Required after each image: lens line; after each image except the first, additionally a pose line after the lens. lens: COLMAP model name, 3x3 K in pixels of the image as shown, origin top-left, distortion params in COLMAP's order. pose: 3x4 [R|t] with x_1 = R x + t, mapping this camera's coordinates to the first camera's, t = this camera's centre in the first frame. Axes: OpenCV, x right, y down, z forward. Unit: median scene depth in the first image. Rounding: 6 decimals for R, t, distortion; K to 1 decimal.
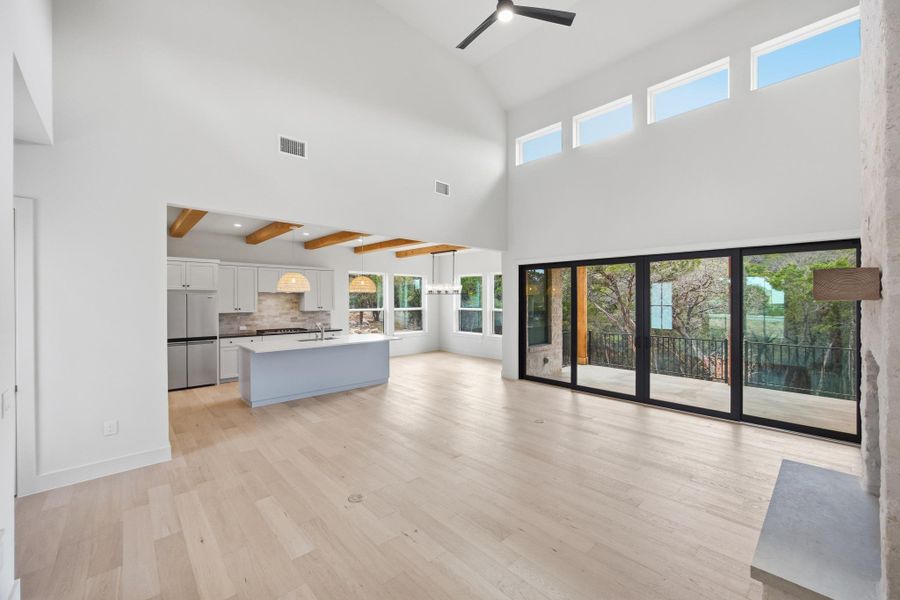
lens RADIAL K [[374.4, 0, 482.2], [0, 374.4, 297.0], [0, 0, 1]] dist [0.000226, 0.000089]
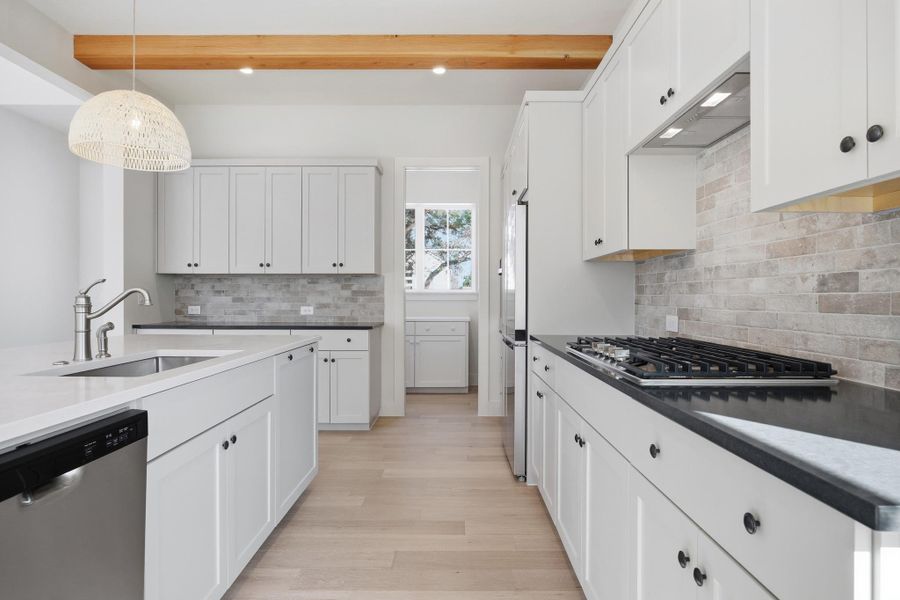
lens RADIAL K [[482.0, 0, 440.3], [0, 482.0, 299.0], [0, 0, 1]] dist [-0.002906, 0.000568]
pose [[-0.721508, -0.003125, -0.692399, -0.323542], [-0.005890, 0.999981, 0.001624, 0.067821], [0.692381, 0.005250, -0.721513, 1.098929]]
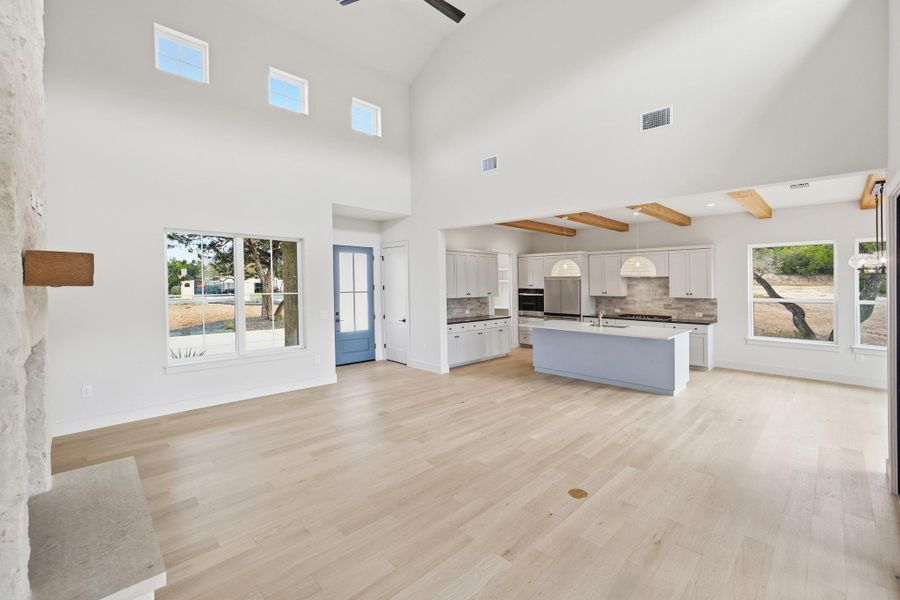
lens RADIAL K [[386.7, 0, 428.8], [0, 386.7, 277.2], [0, 0, 1]] dist [-0.003770, 0.000640]
pose [[-0.067565, -0.017735, -0.997557, 0.495749], [0.004252, 0.999828, -0.018064, 0.004318], [0.997706, -0.005462, -0.067478, 0.527373]]
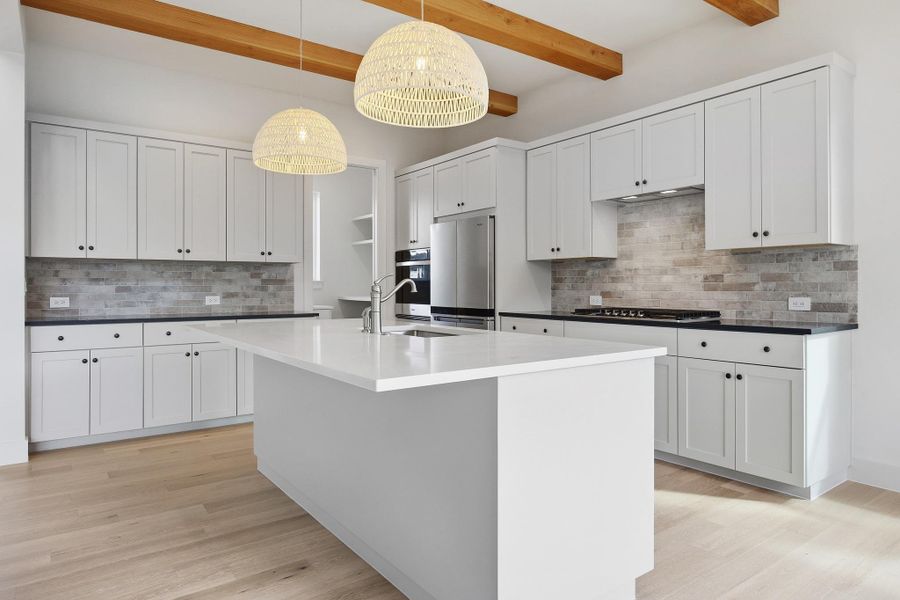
lens RADIAL K [[560.7, 0, 446.8], [0, 560.7, 290.3], [0, 0, 1]] dist [-0.016203, -0.000527]
pose [[-0.179064, 0.003831, -0.983830, -0.036461], [-0.000460, 0.999992, 0.003978, 0.069710], [0.983837, 0.001165, -0.179060, 0.937045]]
